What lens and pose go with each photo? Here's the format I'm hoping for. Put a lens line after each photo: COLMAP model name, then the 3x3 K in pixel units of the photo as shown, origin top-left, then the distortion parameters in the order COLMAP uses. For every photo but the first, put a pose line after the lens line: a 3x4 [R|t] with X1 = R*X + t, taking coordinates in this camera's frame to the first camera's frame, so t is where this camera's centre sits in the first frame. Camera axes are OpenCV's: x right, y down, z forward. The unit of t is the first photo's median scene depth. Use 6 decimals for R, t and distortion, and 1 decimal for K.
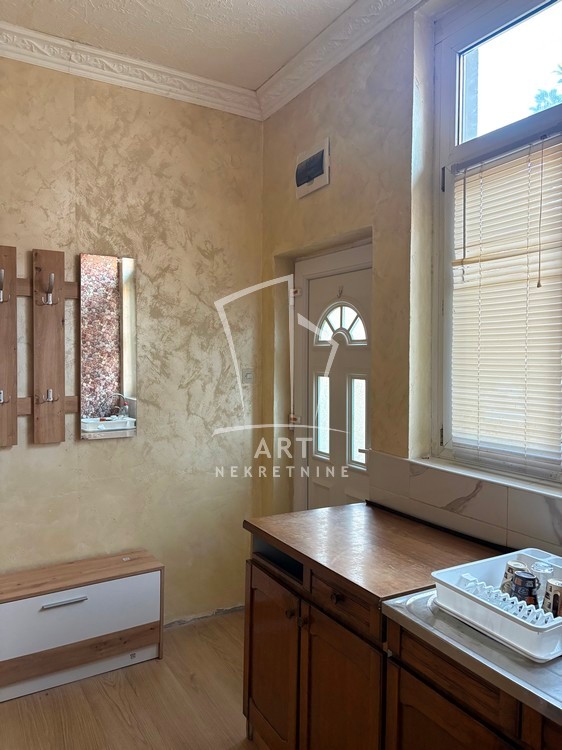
lens RADIAL K [[563.8, 0, 279.7], [0, 563.8, 371.6], [0, 0, 1]] dist [0.044641, -0.027559]
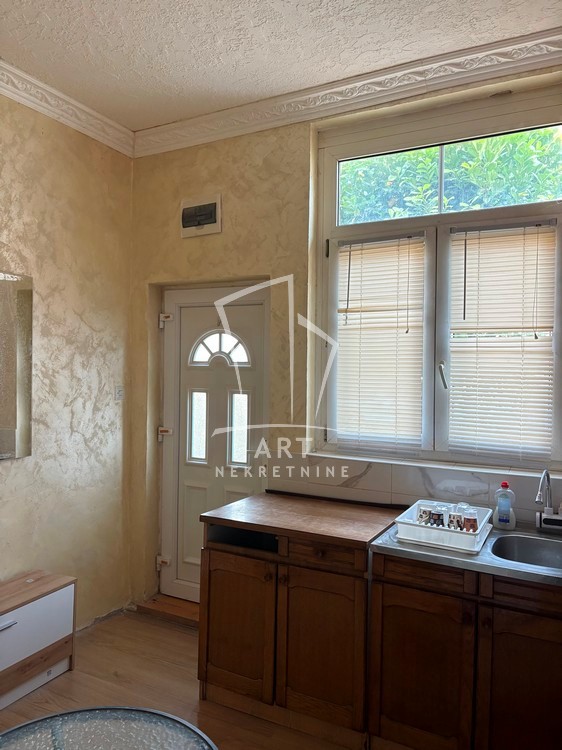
lens RADIAL K [[563.8, 0, 280.3], [0, 563.8, 377.6], [0, 0, 1]] dist [0.044641, -0.027559]
pose [[0.845674, -0.003154, 0.533690, -0.423847], [0.007983, 0.999945, -0.006741, -0.013091], [-0.533640, 0.009962, 0.845653, -0.074567]]
